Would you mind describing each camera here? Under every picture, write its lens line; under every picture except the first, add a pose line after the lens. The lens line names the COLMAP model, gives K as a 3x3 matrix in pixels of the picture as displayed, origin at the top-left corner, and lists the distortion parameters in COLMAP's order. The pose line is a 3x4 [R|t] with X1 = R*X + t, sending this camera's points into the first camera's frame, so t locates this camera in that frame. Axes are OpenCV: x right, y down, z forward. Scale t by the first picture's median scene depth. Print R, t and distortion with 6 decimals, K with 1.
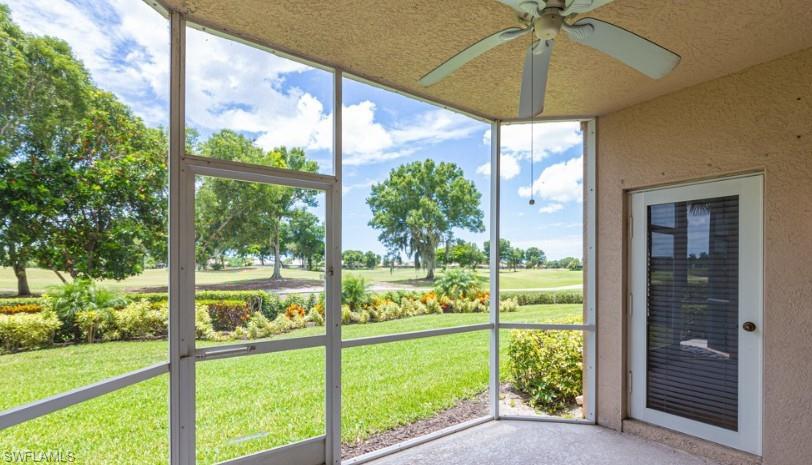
lens RADIAL K [[377.2, 0, 409.4], [0, 377.2, 255.1], [0, 0, 1]] dist [0.001254, -0.000073]
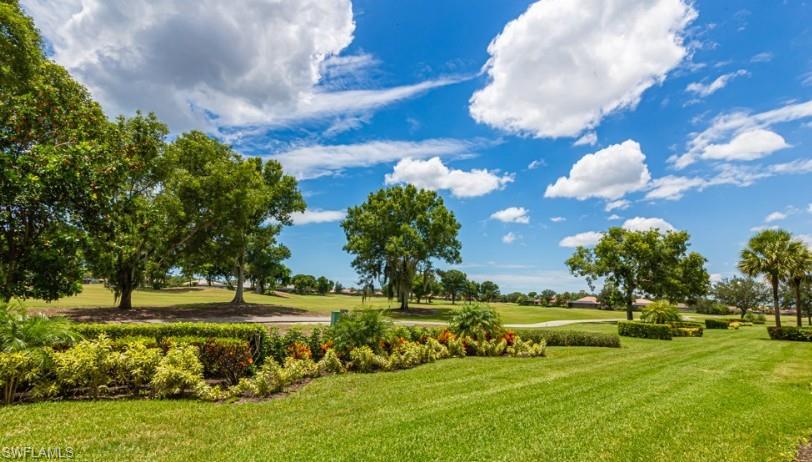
lens RADIAL K [[380.1, 0, 412.8], [0, 380.1, 256.5], [0, 0, 1]] dist [0.001109, 0.000739]
pose [[0.990765, 0.057571, 0.122759, -0.103692], [-0.048617, 0.996018, -0.074732, -0.000500], [-0.126573, 0.068074, 0.989619, 0.102404]]
